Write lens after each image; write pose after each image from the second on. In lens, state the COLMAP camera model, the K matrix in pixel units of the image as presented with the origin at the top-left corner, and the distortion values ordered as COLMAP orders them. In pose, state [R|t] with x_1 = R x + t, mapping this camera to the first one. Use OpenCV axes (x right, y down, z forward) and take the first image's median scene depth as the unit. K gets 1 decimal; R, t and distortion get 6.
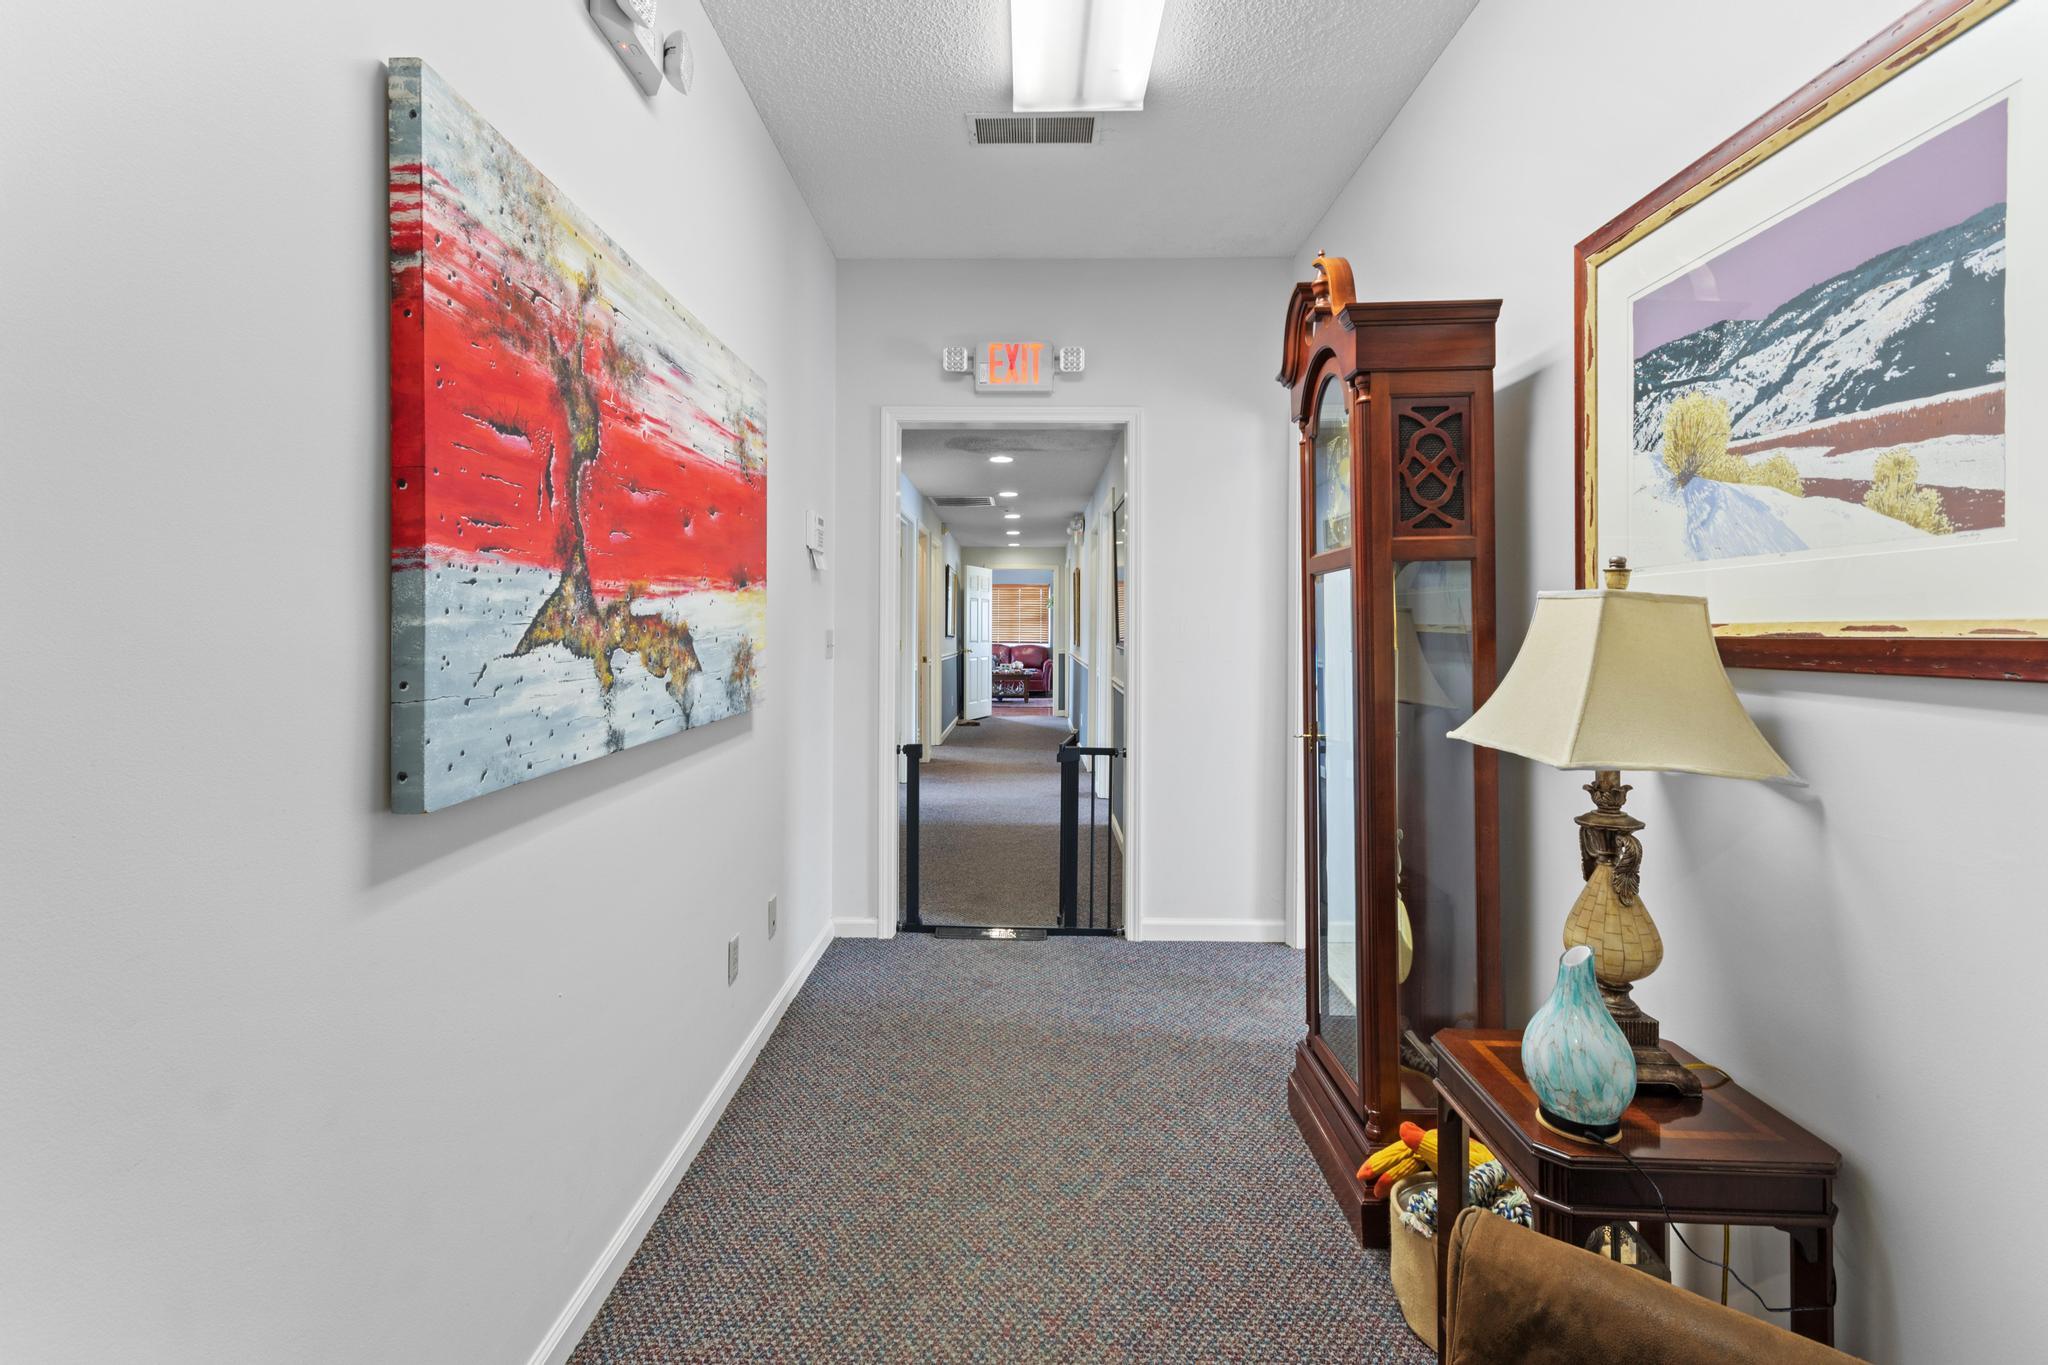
lens RADIAL K [[932.6, 0, 1012.6], [0, 932.6, 634.0], [0, 0, 1]] dist [0.002232, -0.000388]
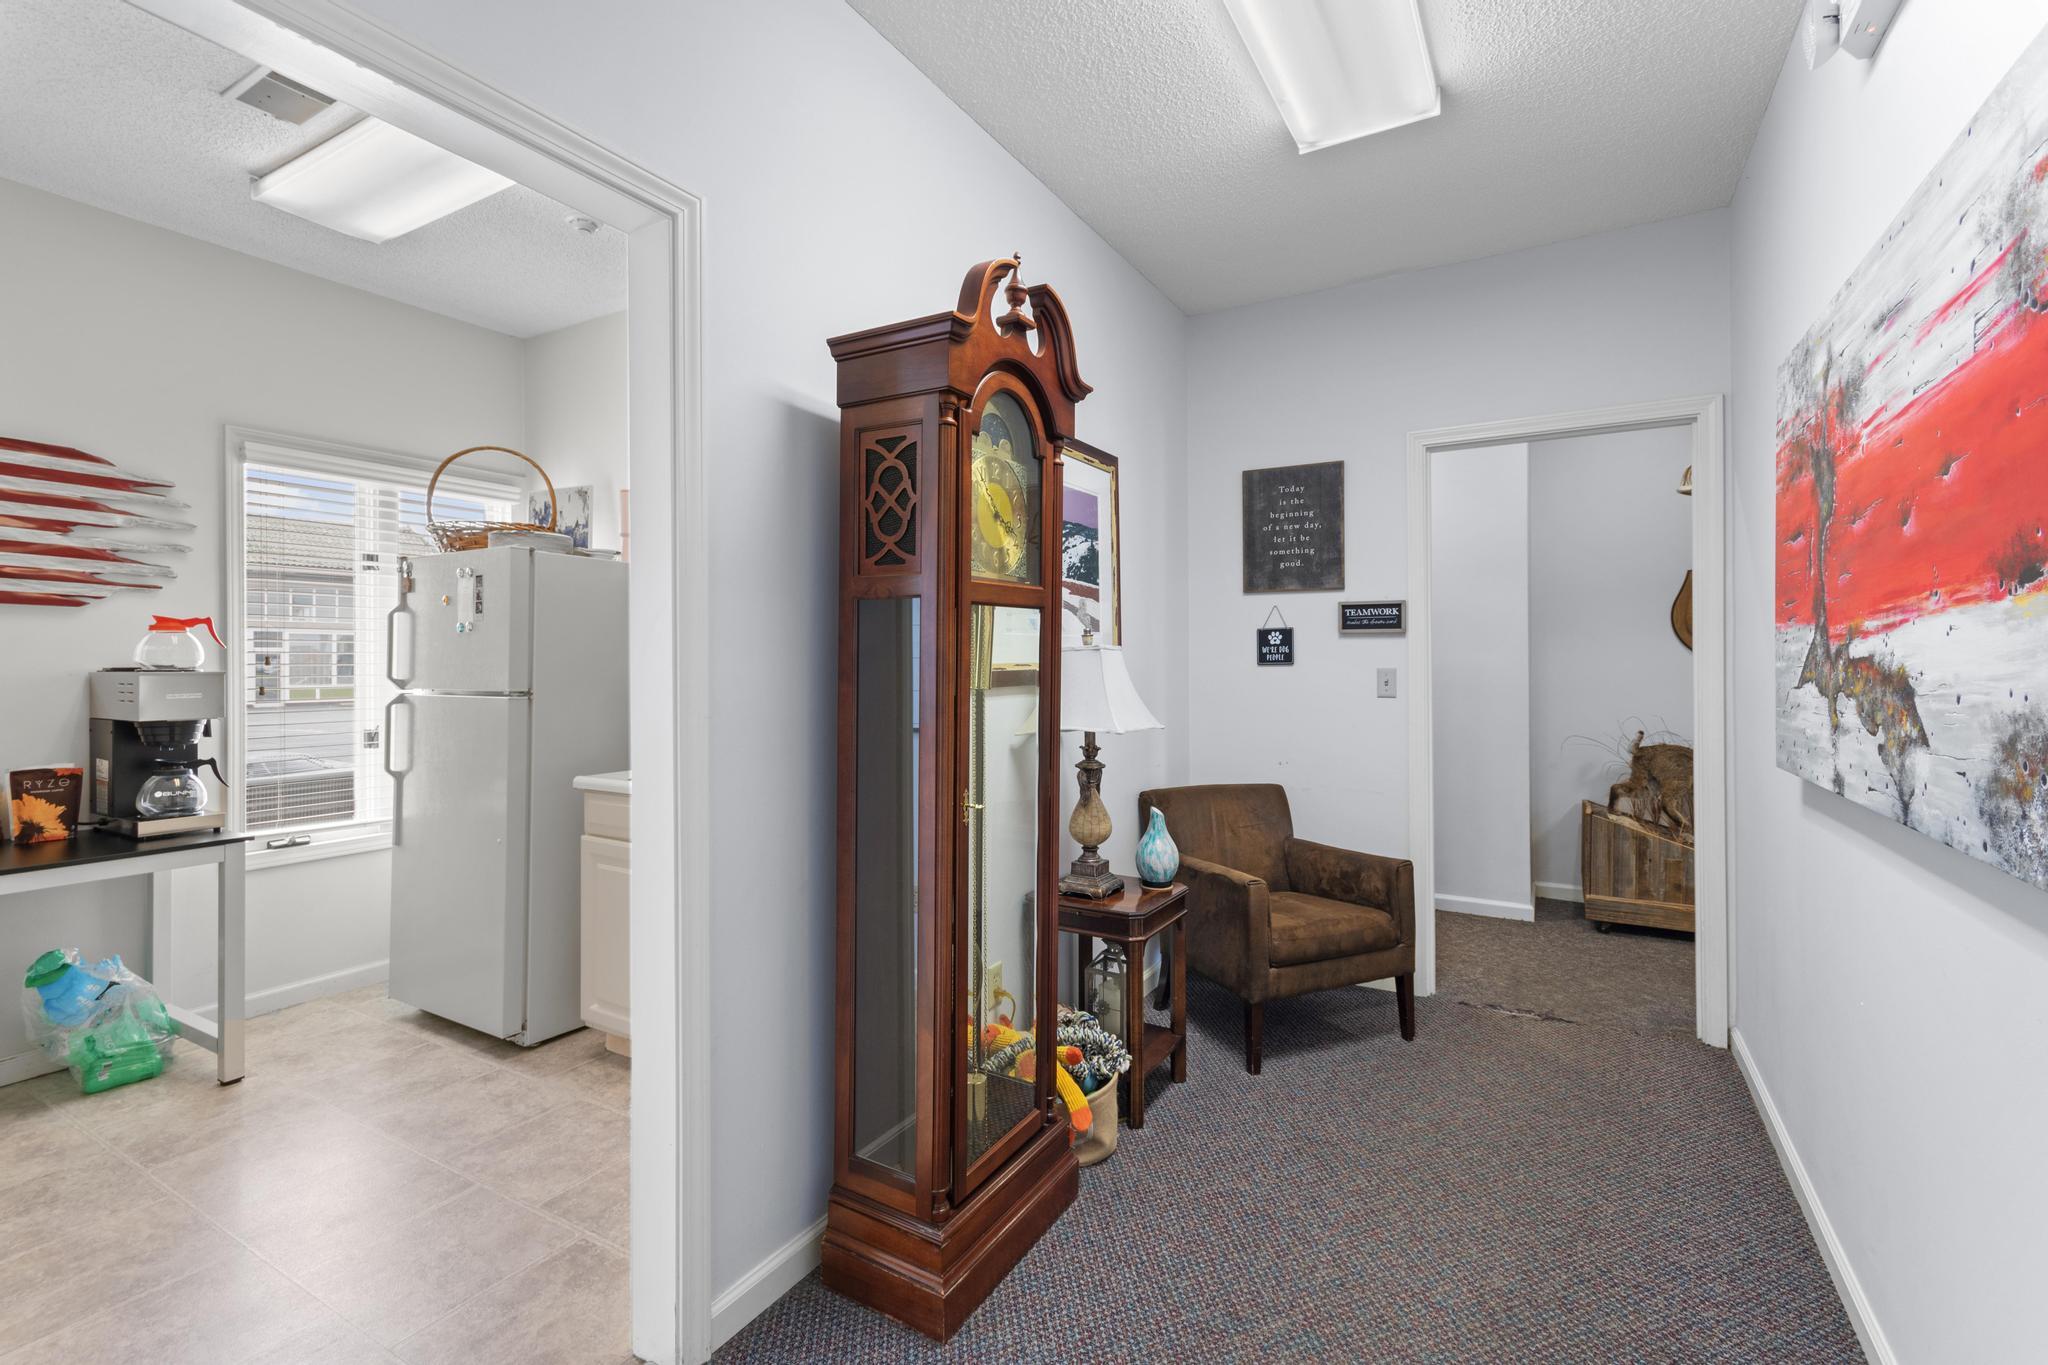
lens RADIAL K [[913.5, 0, 1023.2], [0, 913.5, 656.9], [0, 0, 1]] dist [0.011213, -0.003567]
pose [[-0.872065, -0.001935, 0.489386, -0.148957], [0.001521, 0.999977, 0.006665, -0.031018], [-0.489387, 0.006556, -0.872042, 2.386990]]
